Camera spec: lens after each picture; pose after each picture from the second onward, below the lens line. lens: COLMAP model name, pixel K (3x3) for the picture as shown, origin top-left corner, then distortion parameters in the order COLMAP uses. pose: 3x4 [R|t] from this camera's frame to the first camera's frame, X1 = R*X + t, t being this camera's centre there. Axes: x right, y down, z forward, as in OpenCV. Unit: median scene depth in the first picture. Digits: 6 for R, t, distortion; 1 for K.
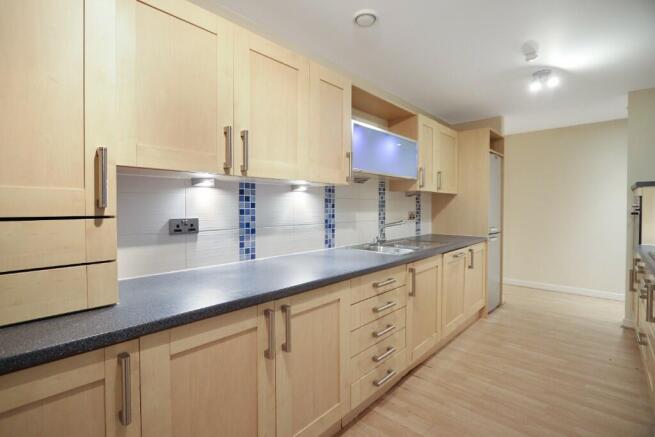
lens RADIAL K [[316.4, 0, 327.3], [0, 316.4, 215.0], [0, 0, 1]] dist [-0.011619, -0.002321]
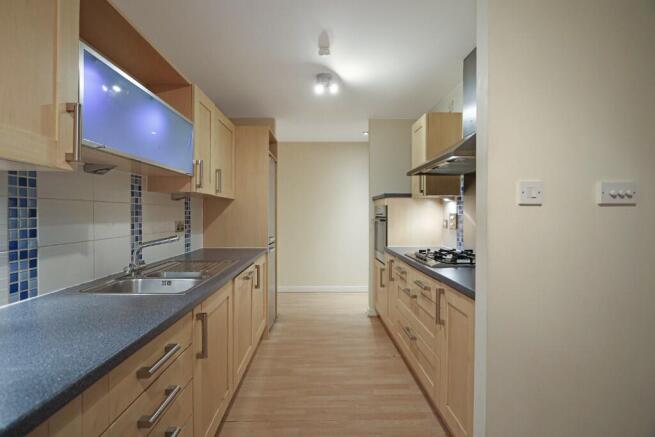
lens RADIAL K [[316.4, 0, 325.0], [0, 316.4, 215.6], [0, 0, 1]] dist [-0.011619, -0.002321]
pose [[0.730707, -0.001999, 0.682688, 0.016492], [0.016136, 0.999767, -0.014343, -0.008906], [-0.682501, 0.021497, 0.730569, 0.283173]]
